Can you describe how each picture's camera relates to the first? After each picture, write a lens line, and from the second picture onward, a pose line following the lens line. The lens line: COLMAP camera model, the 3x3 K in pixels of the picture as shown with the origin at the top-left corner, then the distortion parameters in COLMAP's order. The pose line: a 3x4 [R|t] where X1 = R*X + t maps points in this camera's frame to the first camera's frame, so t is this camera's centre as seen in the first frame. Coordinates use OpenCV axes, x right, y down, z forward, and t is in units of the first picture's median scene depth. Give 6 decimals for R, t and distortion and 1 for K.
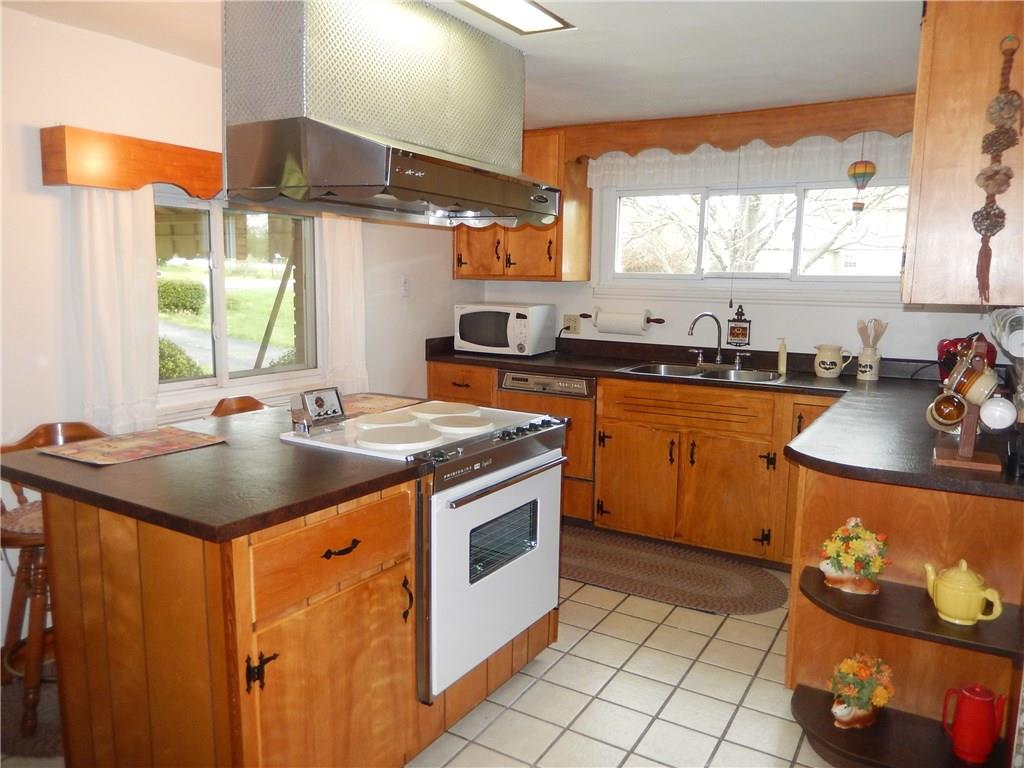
lens RADIAL K [[755.8, 0, 514.2], [0, 755.8, 379.8], [0, 0, 1]] dist [-0.010851, -0.001262]
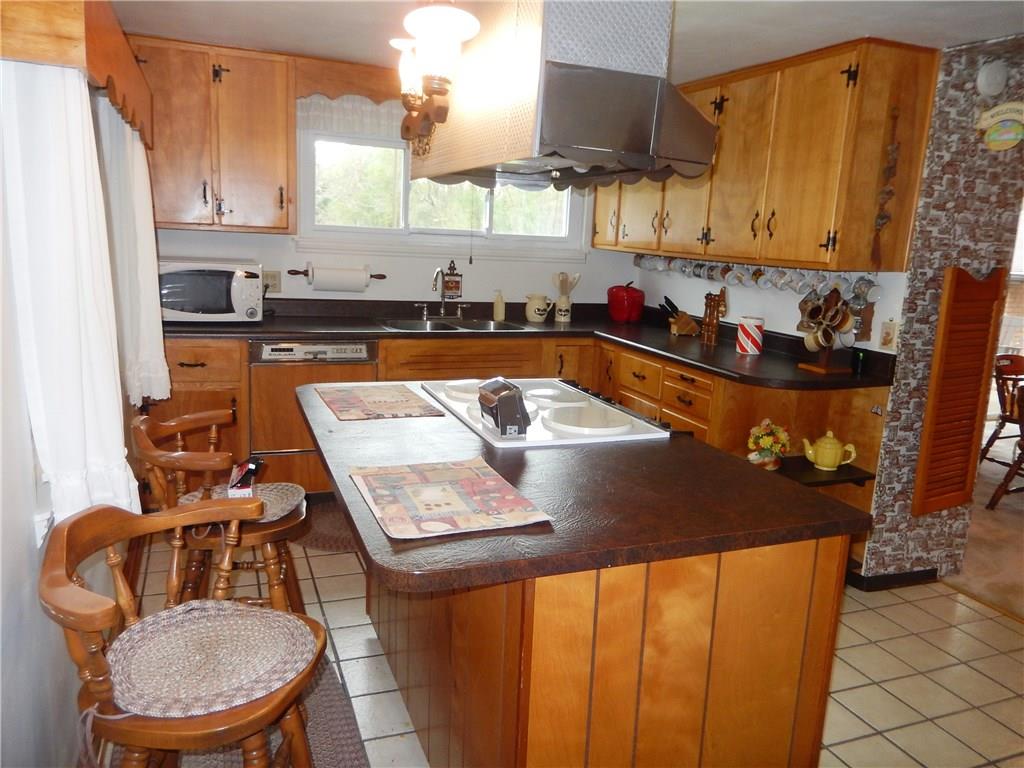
lens RADIAL K [[755.8, 0, 512.5], [0, 755.8, 389.6], [0, 0, 1]] dist [-0.010851, -0.001262]
pose [[0.612114, -0.142648, 0.777797, -0.513996], [0.068103, 0.989450, 0.127869, -0.048398], [-0.787831, -0.025300, 0.615371, 0.263404]]
